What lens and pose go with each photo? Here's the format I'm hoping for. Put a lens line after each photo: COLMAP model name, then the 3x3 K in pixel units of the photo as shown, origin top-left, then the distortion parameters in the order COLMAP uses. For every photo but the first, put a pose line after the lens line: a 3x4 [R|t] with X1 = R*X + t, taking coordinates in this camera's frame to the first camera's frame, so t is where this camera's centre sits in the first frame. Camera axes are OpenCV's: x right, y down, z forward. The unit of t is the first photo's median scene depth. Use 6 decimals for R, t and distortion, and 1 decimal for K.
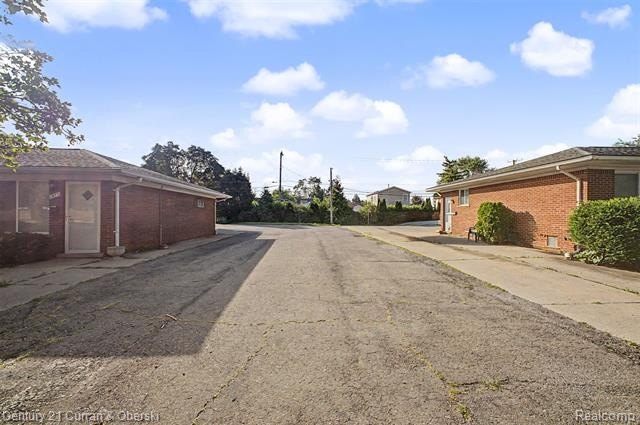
lens RADIAL K [[255.9, 0, 320.0], [0, 255.9, 212.5], [0, 0, 1]] dist [0.012751, -0.000460]
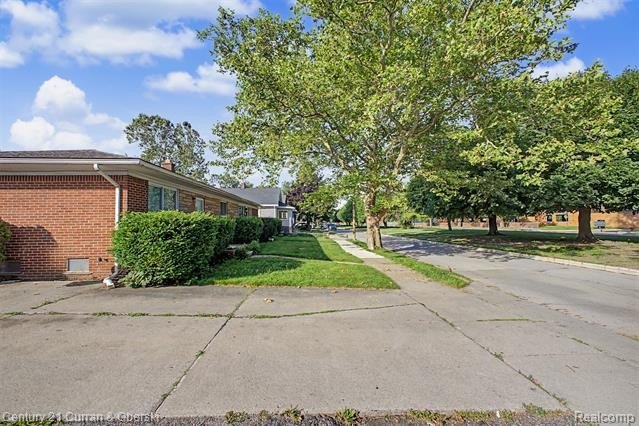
lens RADIAL K [[255.5, 0, 319.5], [0, 255.5, 213.0], [0, 0, 1]] dist [0.012751, -0.000460]
pose [[0.001590, 0.025242, 0.999680, 0.191908], [0.009050, 0.999640, -0.025256, -0.015877], [-0.999958, 0.009087, 0.001361, 0.381737]]
